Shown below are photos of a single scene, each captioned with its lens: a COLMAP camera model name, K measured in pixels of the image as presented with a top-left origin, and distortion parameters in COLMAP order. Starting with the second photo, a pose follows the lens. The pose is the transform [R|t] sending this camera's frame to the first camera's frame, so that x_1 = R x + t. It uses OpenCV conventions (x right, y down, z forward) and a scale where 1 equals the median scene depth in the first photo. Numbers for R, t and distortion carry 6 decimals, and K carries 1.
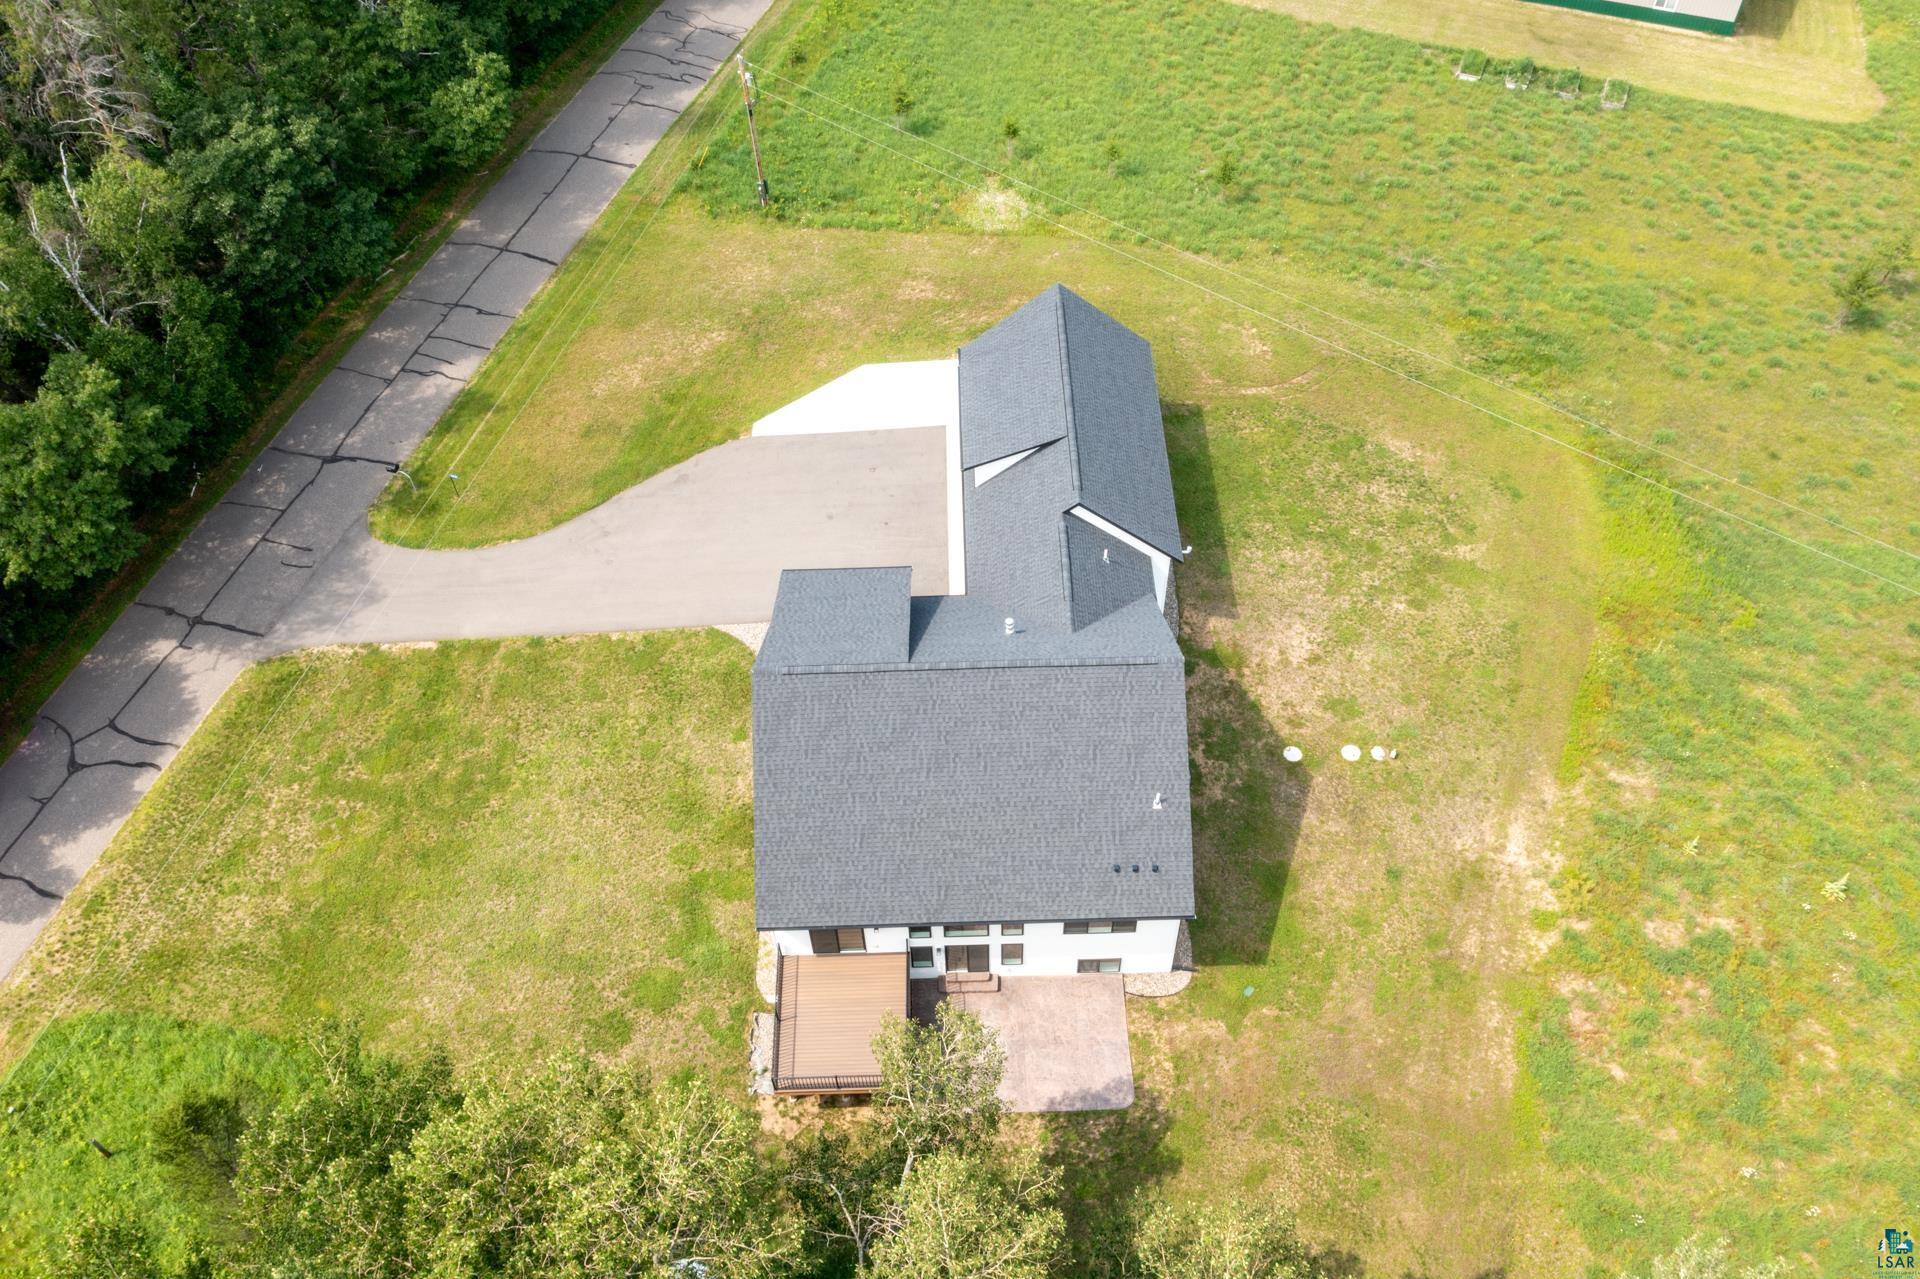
lens RADIAL K [[1542.4, 0, 960.0], [0, 1542.4, 639.5], [0, 0, 1]] dist [-0.018392, 0.005120]
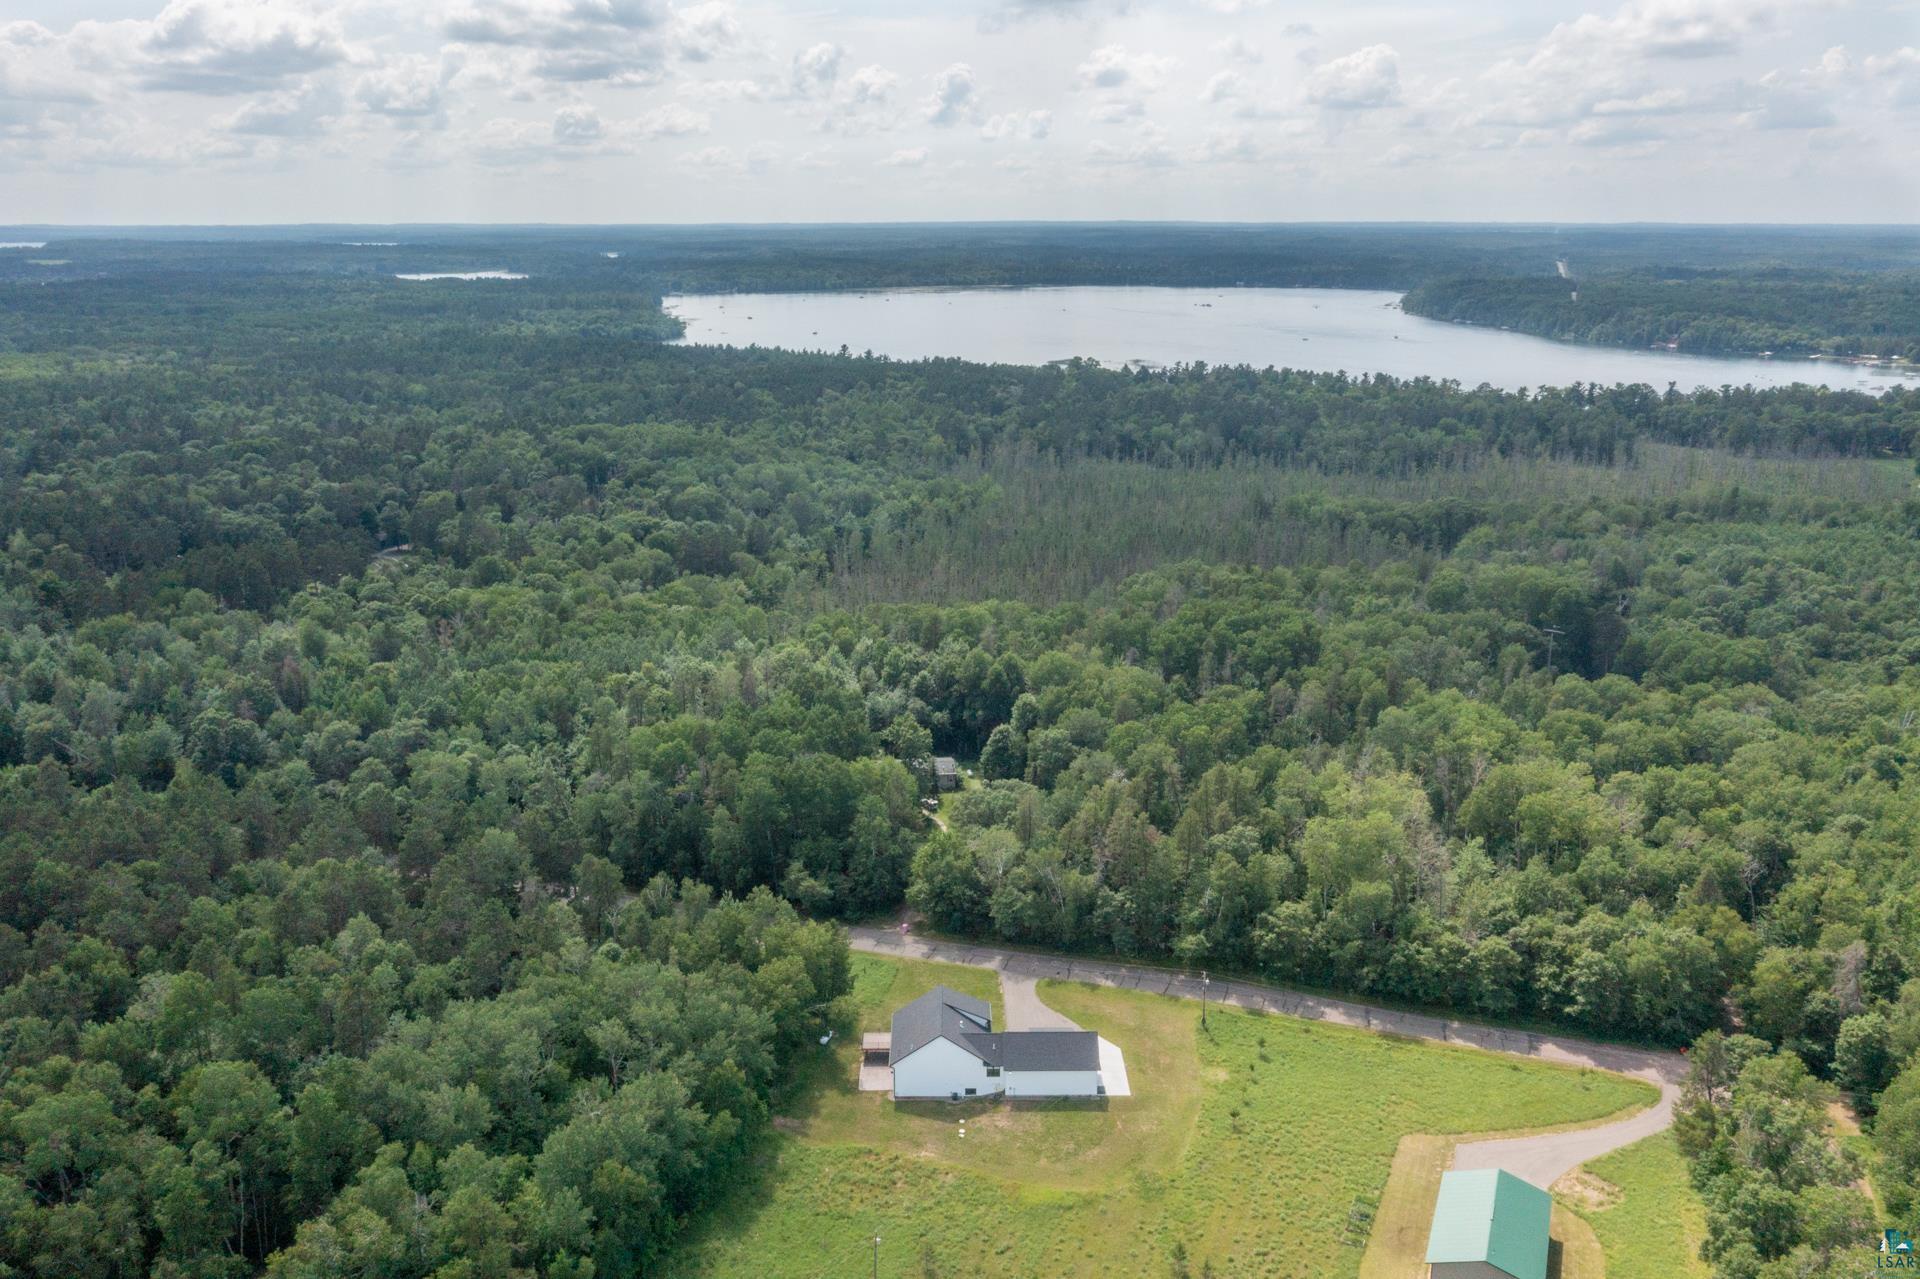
lens RADIAL K [[1542.4, 0, 960.0], [0, 1542.4, 639.5], [0, 0, 1]] dist [-0.018392, 0.005120]
pose [[-0.011888, 0.282721, -0.959129, 2.769365], [-0.771632, 0.607458, 0.188624, -1.055216], [0.635958, 0.742337, 0.210935, -0.446526]]
